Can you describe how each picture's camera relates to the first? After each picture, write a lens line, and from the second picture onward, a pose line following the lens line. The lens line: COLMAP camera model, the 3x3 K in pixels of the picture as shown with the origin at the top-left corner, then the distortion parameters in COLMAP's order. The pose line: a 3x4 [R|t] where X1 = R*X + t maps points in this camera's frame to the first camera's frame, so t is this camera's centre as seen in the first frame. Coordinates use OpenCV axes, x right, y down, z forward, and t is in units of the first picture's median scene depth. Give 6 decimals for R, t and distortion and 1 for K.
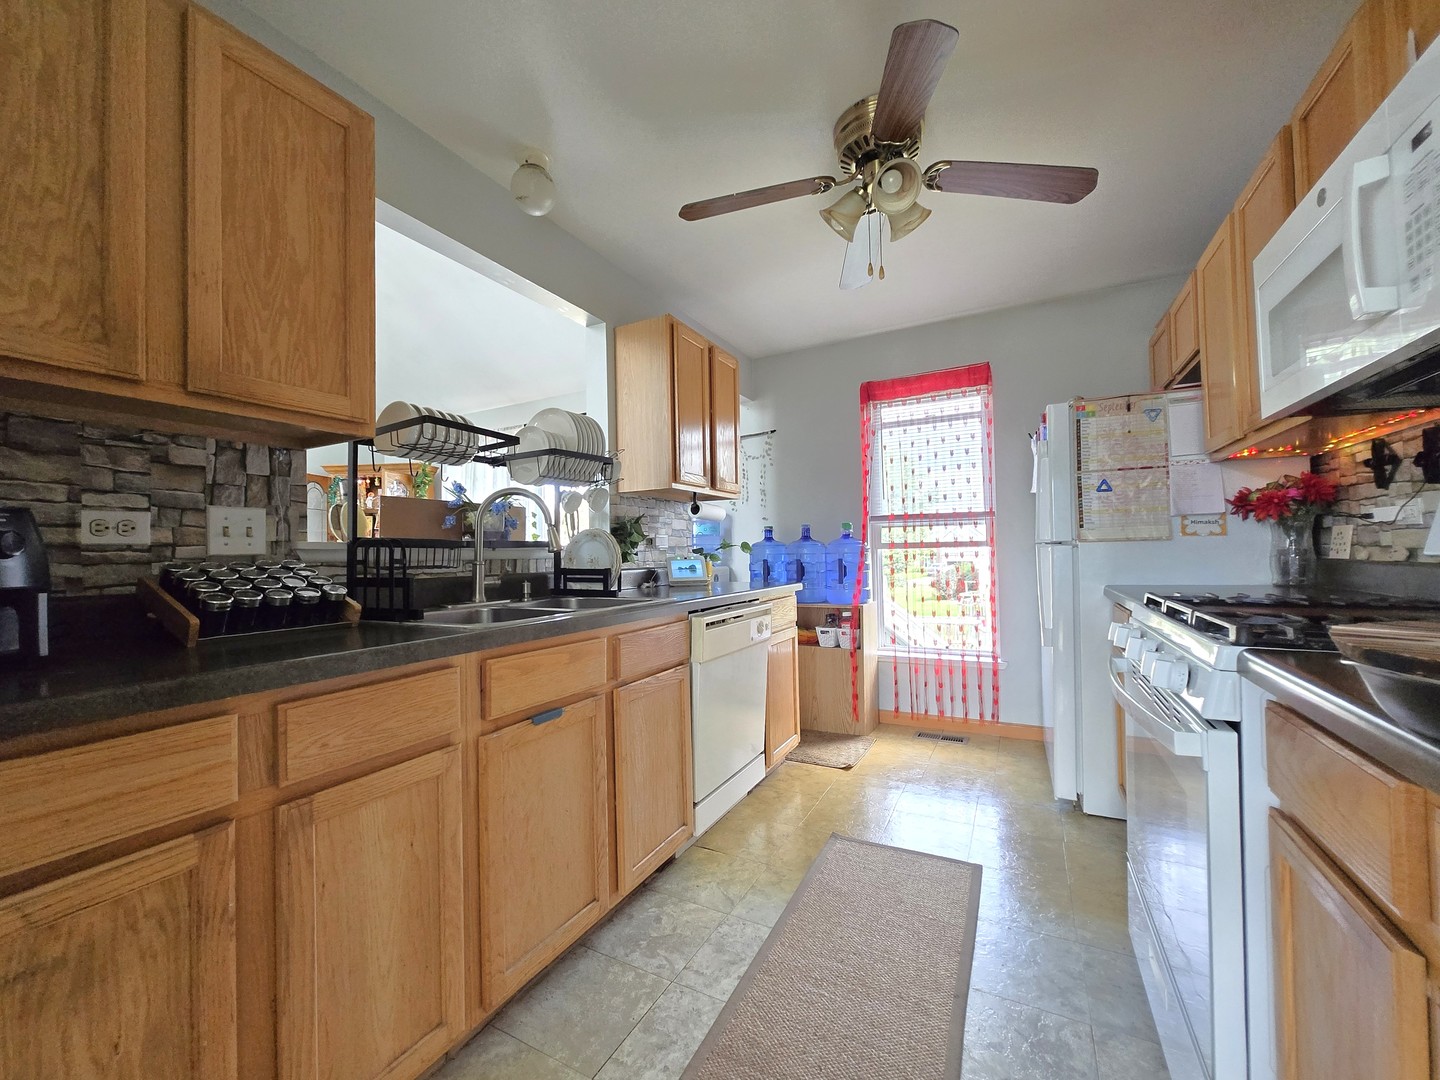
lens RADIAL K [[560.2, 0, 715.5], [0, 560.2, 542.9], [0, 0, 1]] dist [-0.006436, 0.000067]
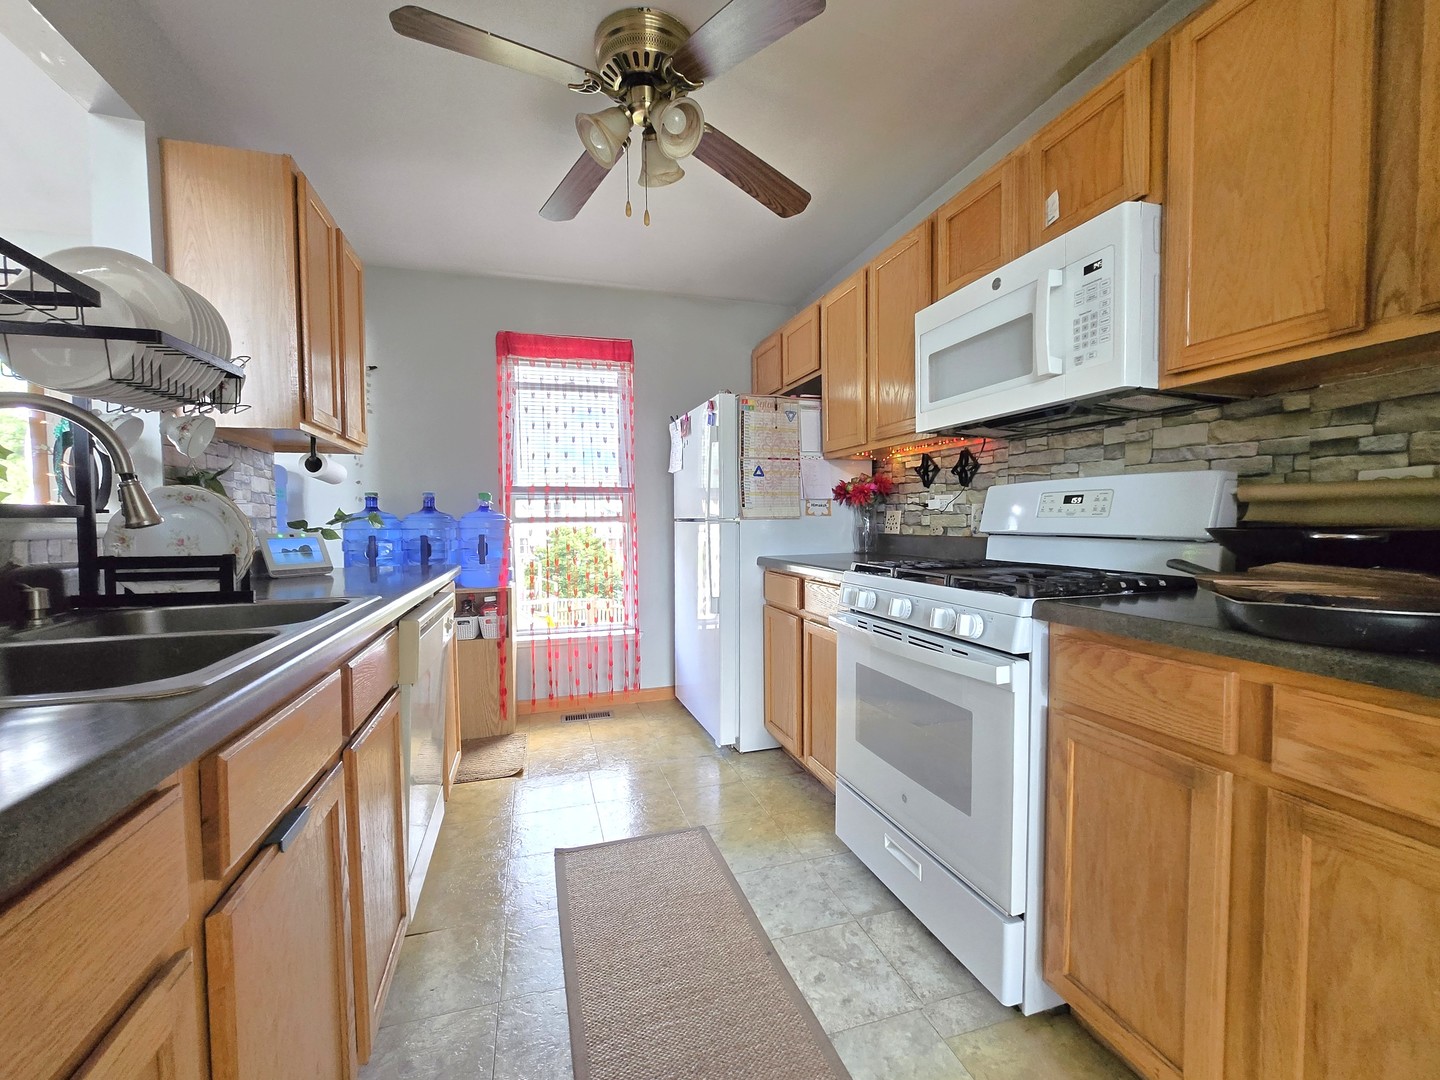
lens RADIAL K [[590.3, 0, 694.4], [0, 590.3, 543.1], [0, 0, 1]] dist [-0.002781, 0.000223]
pose [[0.717955, -0.015721, 0.695912, -0.216018], [-0.016162, 0.999099, 0.039245, 0.000613], [-0.695902, -0.039423, 0.717054, 0.167605]]
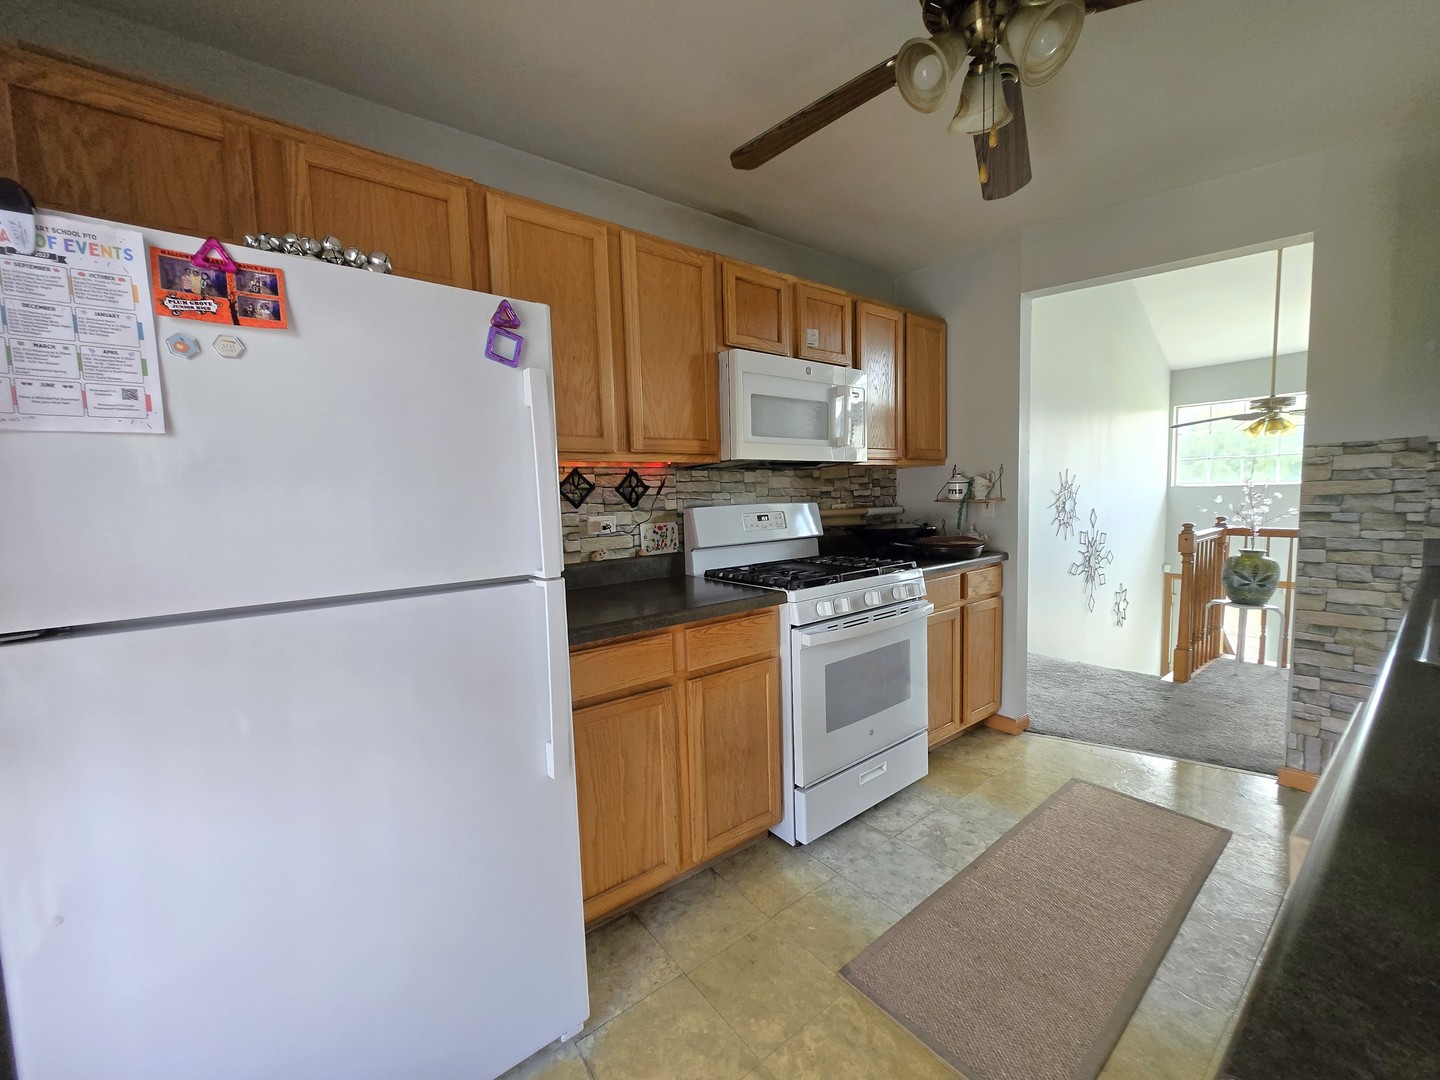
lens RADIAL K [[572.7, 0, 722.9], [0, 572.7, 545.0], [0, 0, 1]] dist [-0.003582, 0.000023]
pose [[-0.916945, 0.016369, 0.398679, 0.212087], [0.045281, 0.996972, 0.063211, -0.046577], [-0.396437, 0.076014, -0.914910, 1.237329]]
